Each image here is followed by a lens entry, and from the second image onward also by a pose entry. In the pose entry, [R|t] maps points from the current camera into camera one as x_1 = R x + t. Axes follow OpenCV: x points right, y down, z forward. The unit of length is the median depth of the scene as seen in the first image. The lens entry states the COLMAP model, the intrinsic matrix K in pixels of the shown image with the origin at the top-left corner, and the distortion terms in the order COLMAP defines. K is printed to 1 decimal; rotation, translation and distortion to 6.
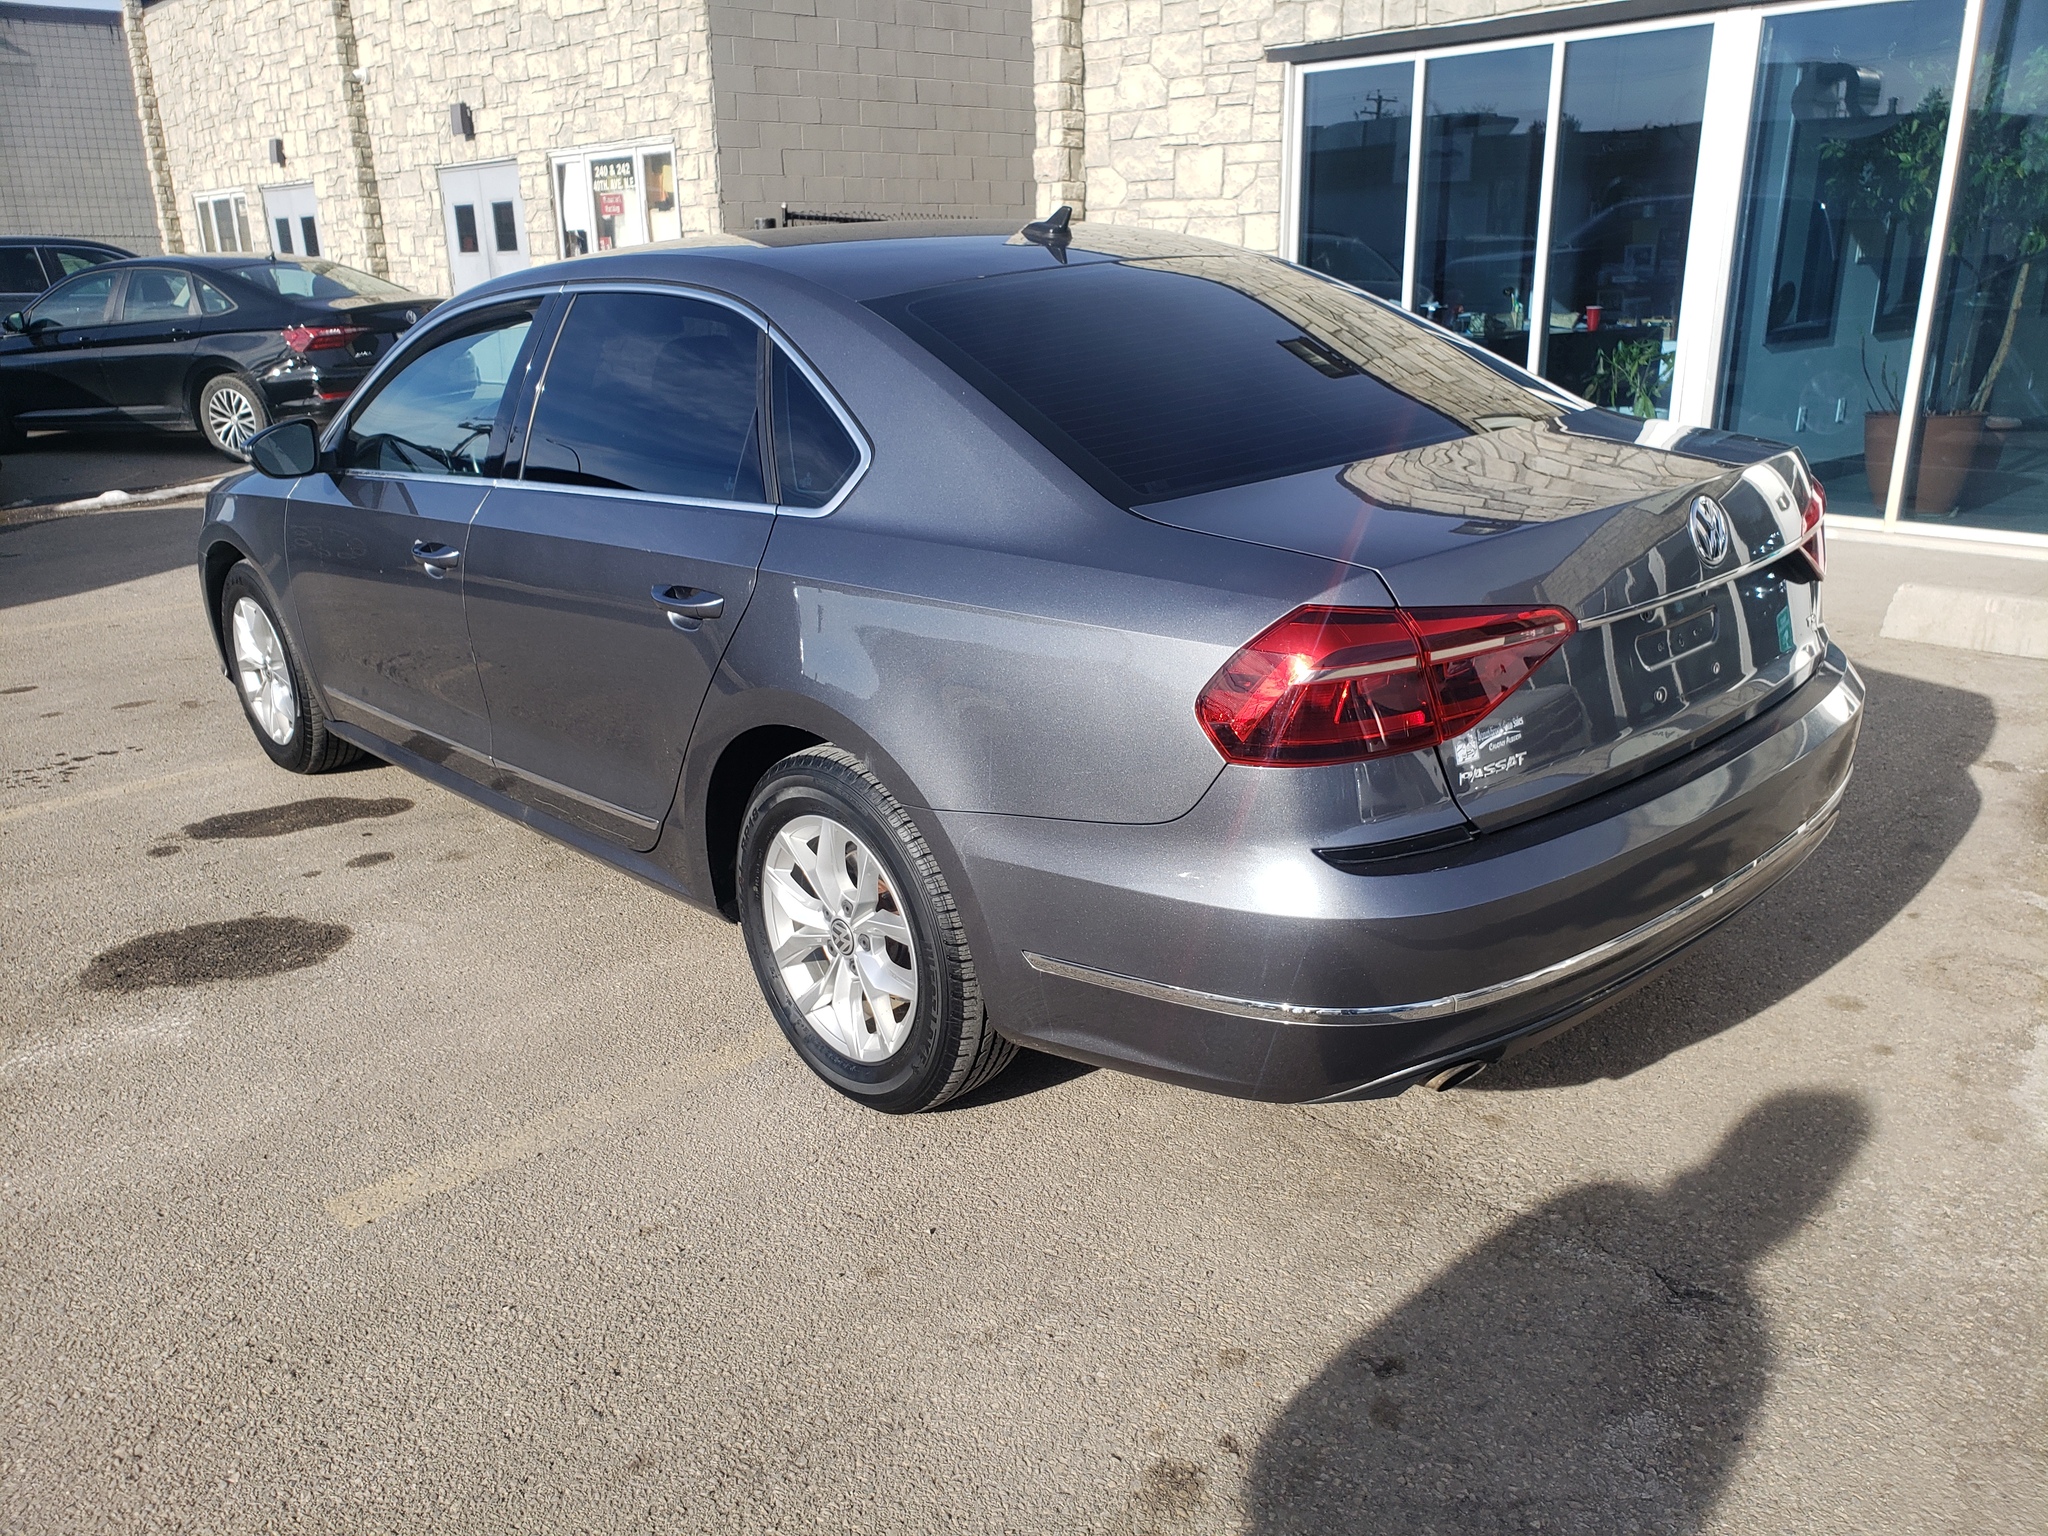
lens RADIAL K [[1582.7, 0, 1092.5], [0, 1582.7, 783.1], [0, 0, 1]] dist [0.009331, 0.009850]
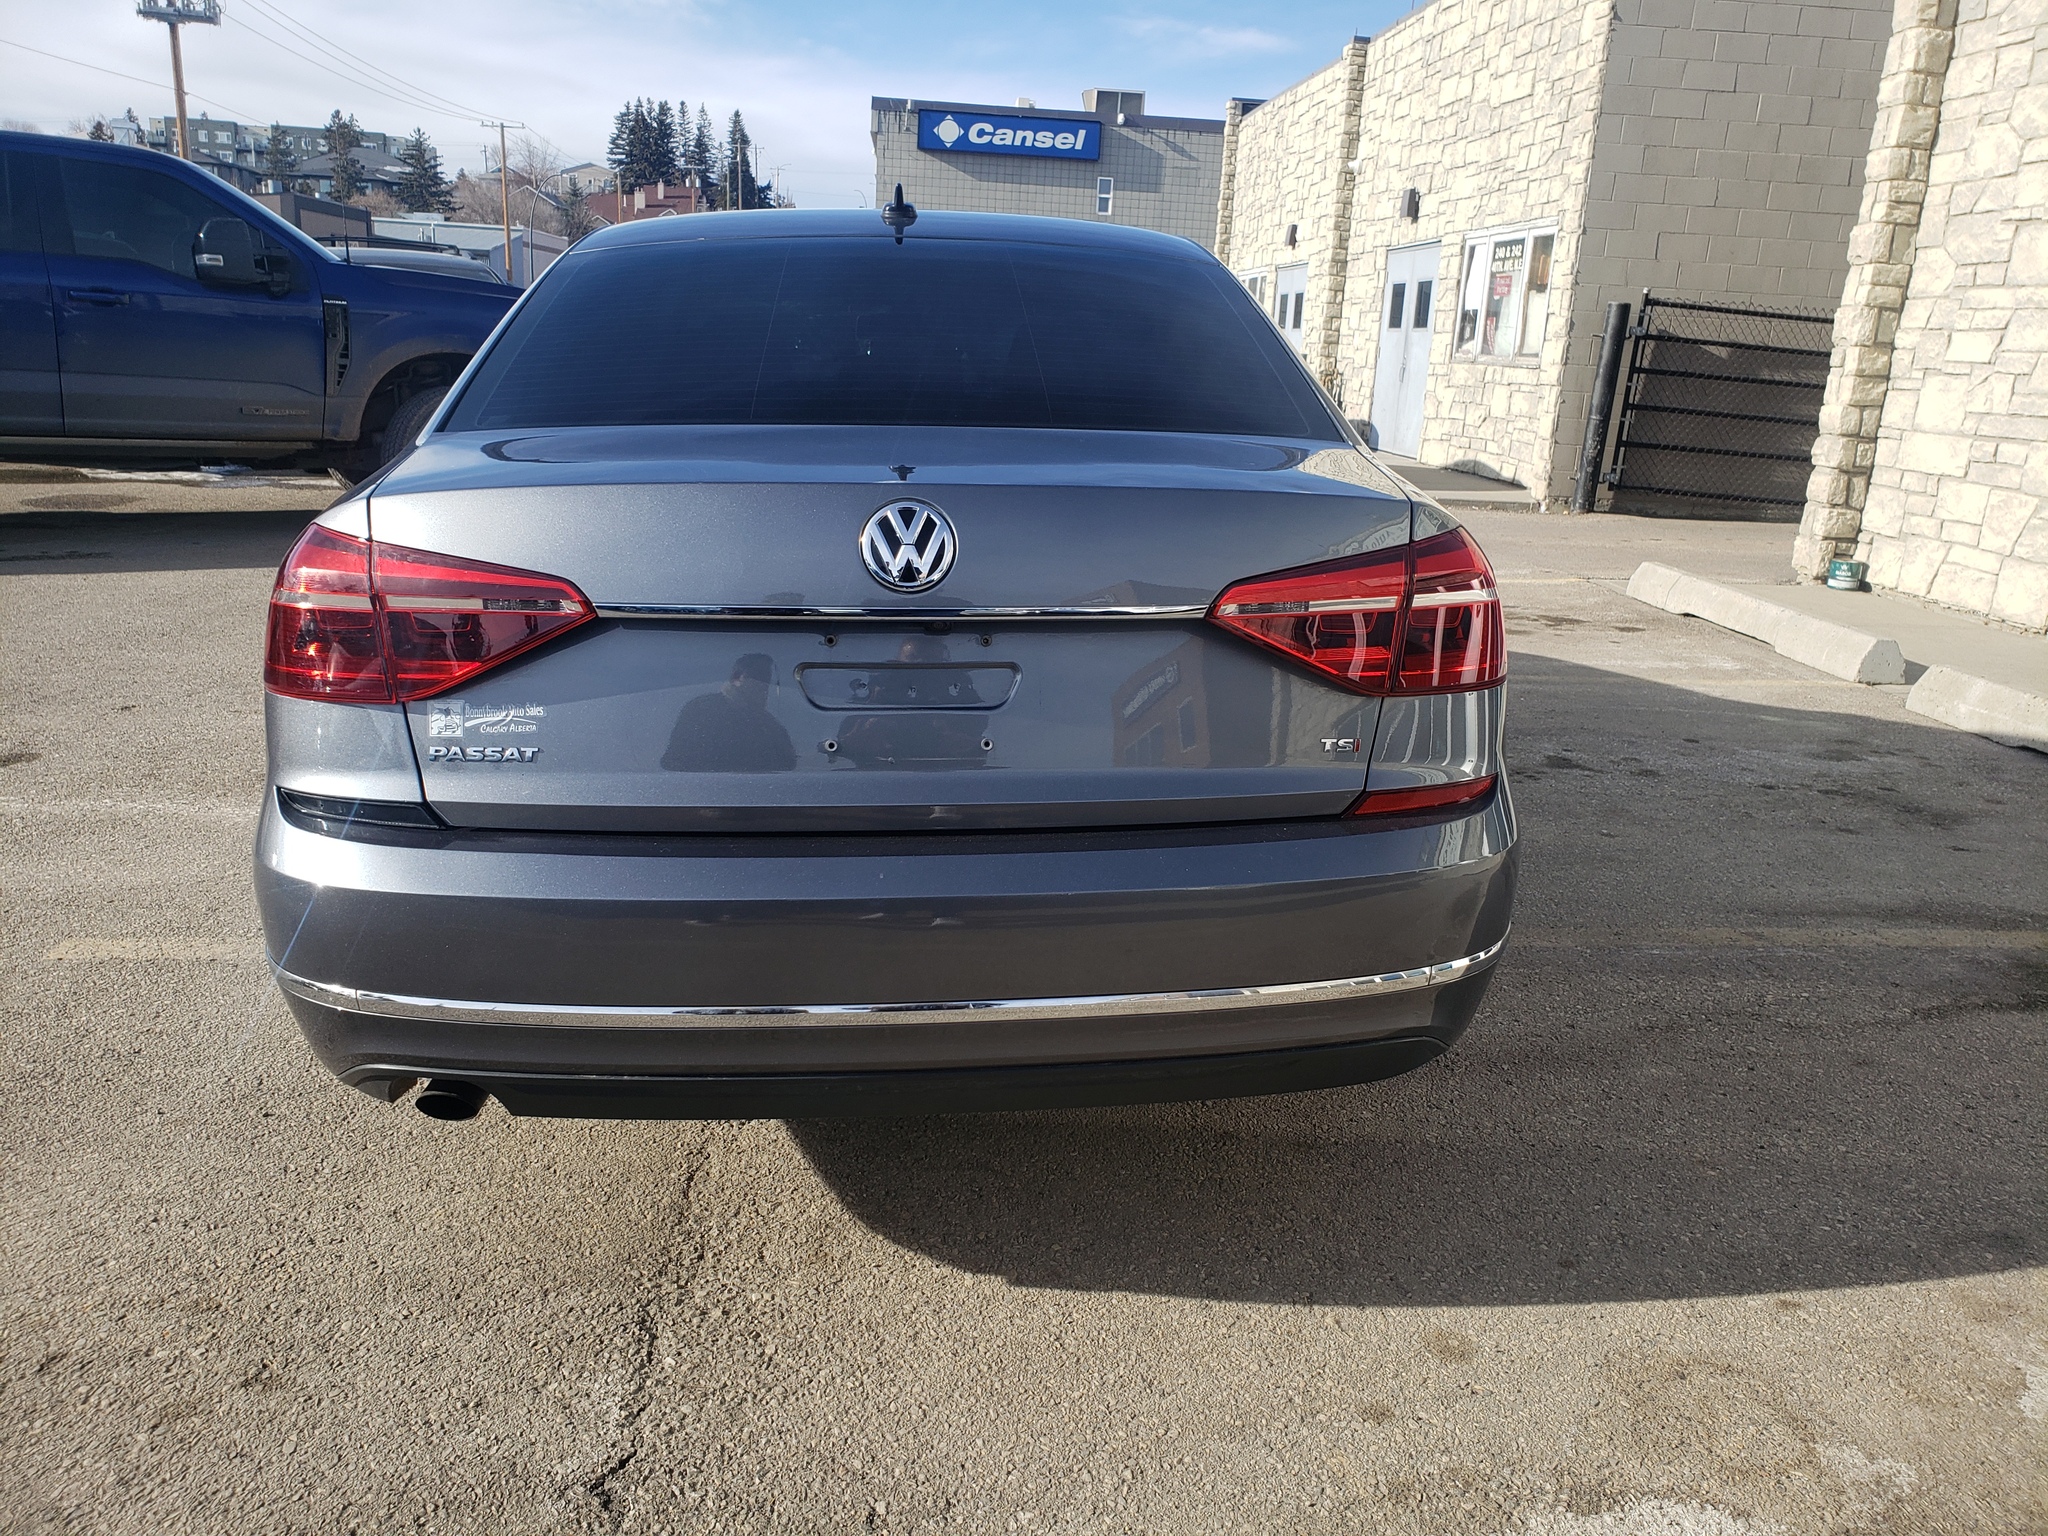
lens RADIAL K [[1582.7, 0, 1032.9], [0, 1582.7, 777.2], [0, 0, 1]] dist [0.009331, 0.009850]
pose [[0.774793, 0.225153, -0.590764, 0.137986], [-0.260767, 0.965057, 0.025806, -0.013462], [0.575931, 0.134058, 0.806431, 0.065322]]
